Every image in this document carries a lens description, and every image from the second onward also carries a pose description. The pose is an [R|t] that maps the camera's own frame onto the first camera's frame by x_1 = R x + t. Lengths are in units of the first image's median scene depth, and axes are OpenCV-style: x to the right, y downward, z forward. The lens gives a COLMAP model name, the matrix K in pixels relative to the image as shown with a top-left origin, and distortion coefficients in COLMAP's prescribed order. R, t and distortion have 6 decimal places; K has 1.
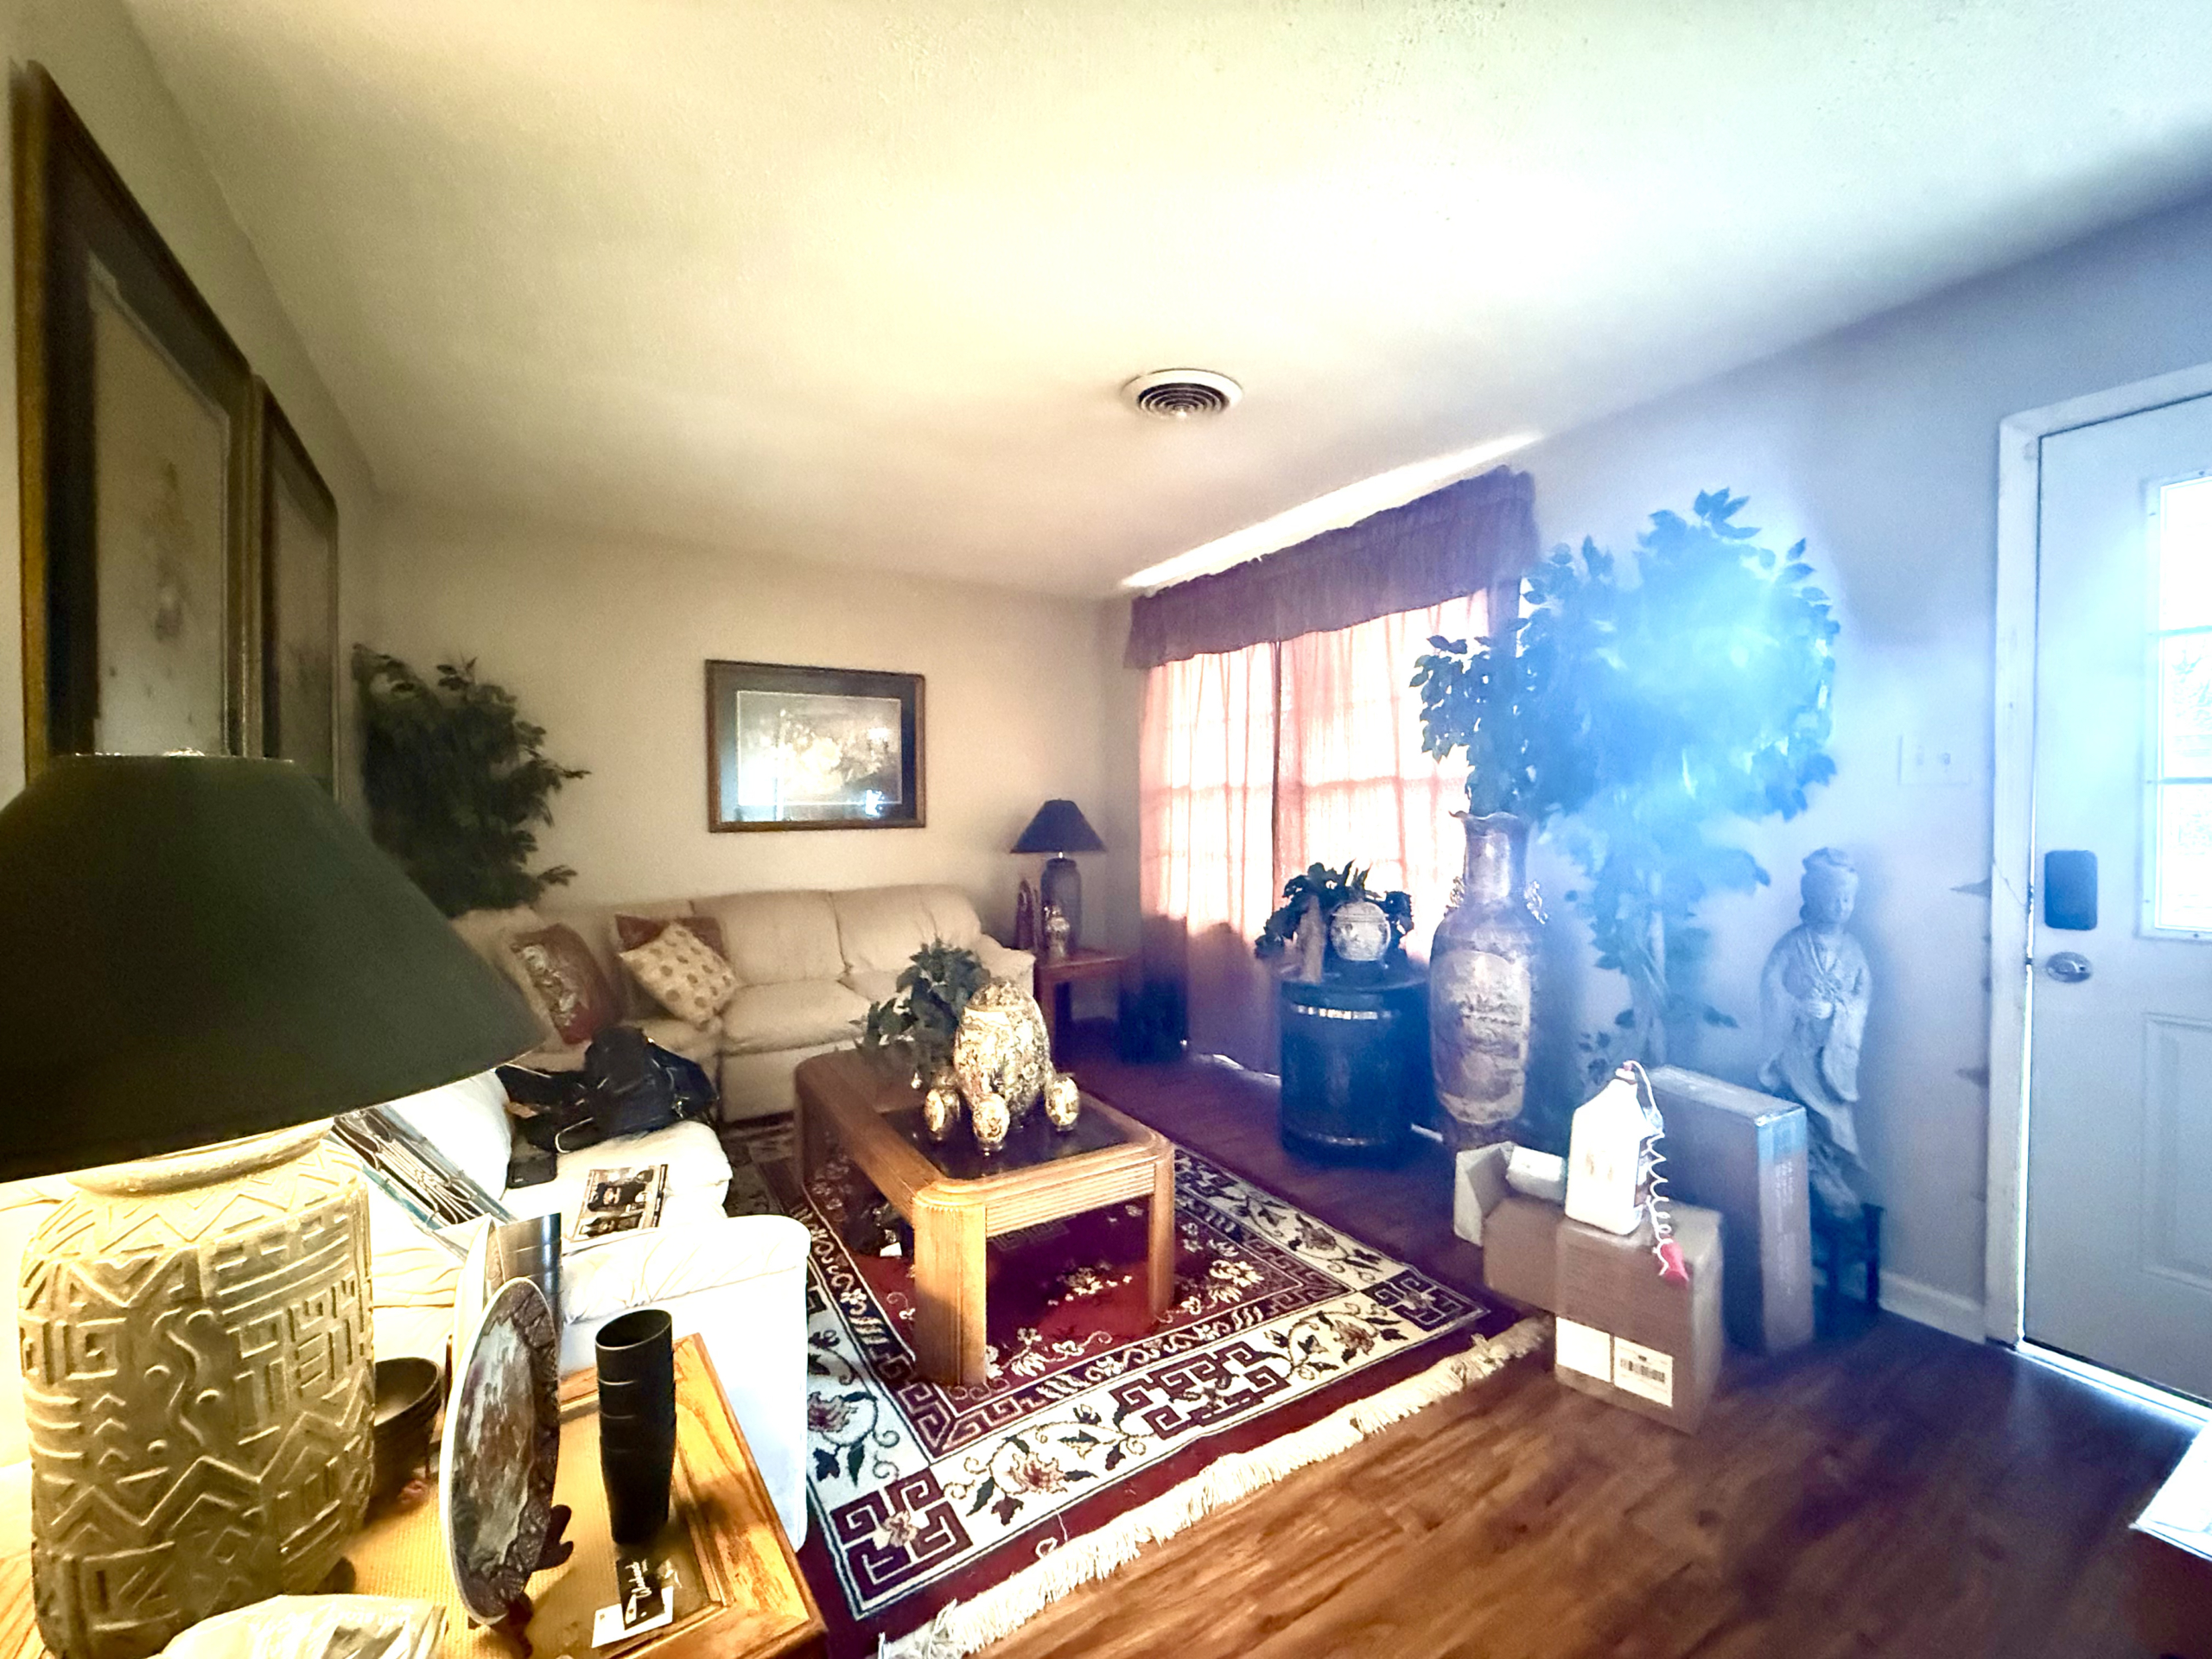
lens RADIAL K [[875.6, 0, 1098.5], [0, 875.6, 829.1], [0, 0, 1]] dist [-0.003015, 0.000037]
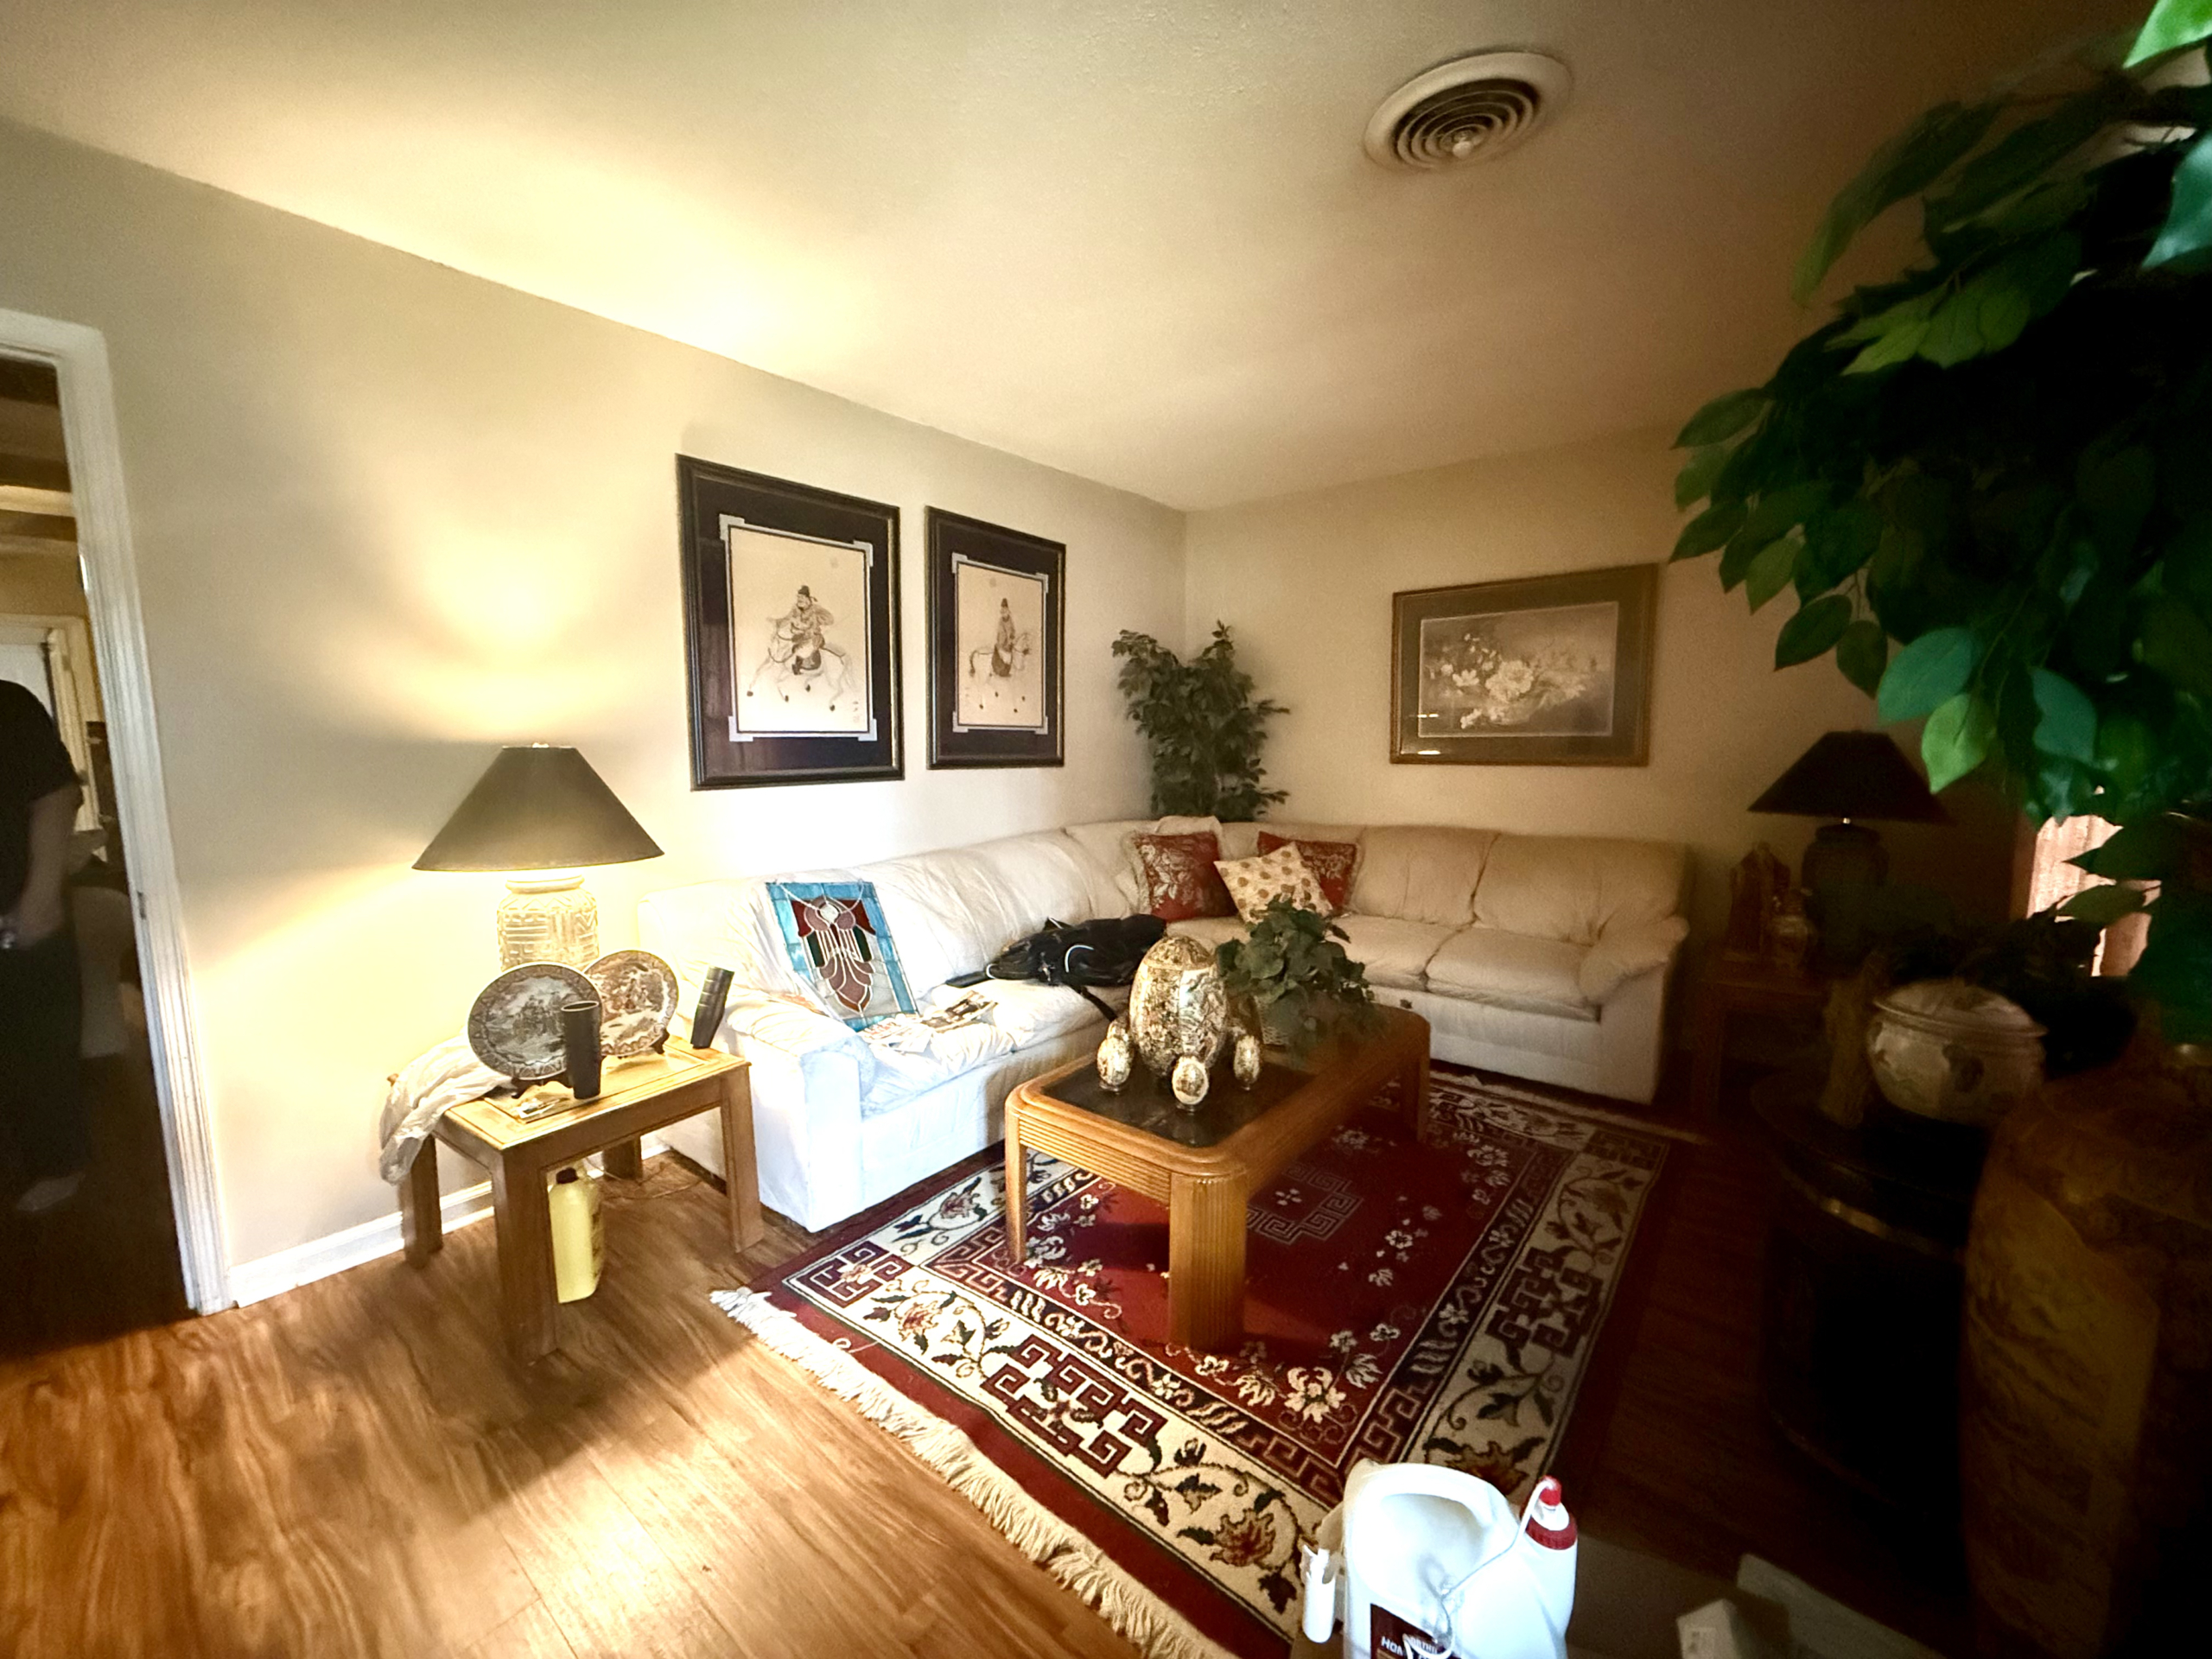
lens RADIAL K [[875.6, 0, 1098.5], [0, 875.6, 829.1], [0, 0, 1]] dist [-0.003015, 0.000037]
pose [[0.328936, 0.109551, -0.937976, 0.894650], [-0.014240, 0.993711, 0.111067, -0.061655], [0.944245, -0.023177, 0.328428, 0.712846]]
